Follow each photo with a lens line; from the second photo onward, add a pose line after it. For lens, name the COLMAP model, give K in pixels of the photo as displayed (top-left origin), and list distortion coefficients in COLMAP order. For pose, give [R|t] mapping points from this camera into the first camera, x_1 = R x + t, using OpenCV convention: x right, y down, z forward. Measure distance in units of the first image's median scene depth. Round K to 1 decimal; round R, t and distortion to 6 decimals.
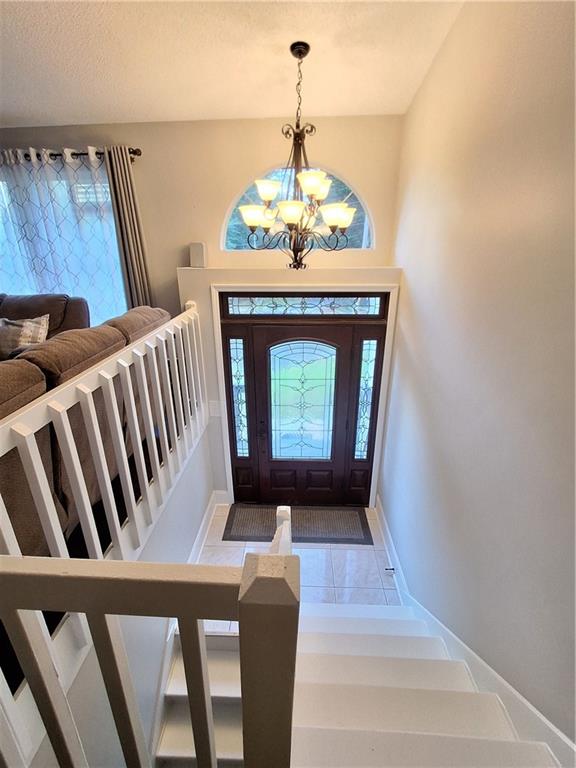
lens RADIAL K [[355.2, 0, 285.2], [0, 355.2, 384.8], [0, 0, 1]] dist [-0.011294, -0.000206]
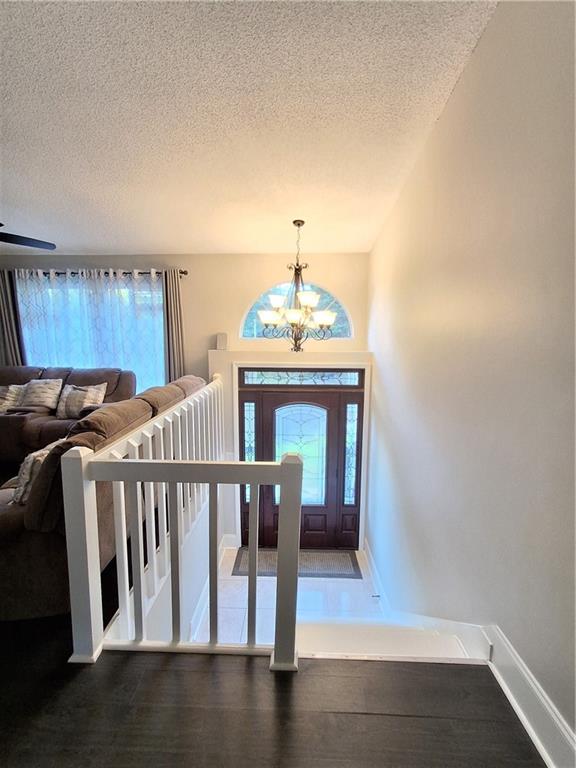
lens RADIAL K [[363.4, 0, 288.0], [0, 363.4, 384.0], [0, 0, 1]] dist [-0.001555, -0.000047]
pose [[0.999818, 0.007518, 0.017539, -0.022220], [-0.003338, 0.973858, -0.227133, 0.110286], [-0.018788, 0.227033, 0.973706, -0.327133]]
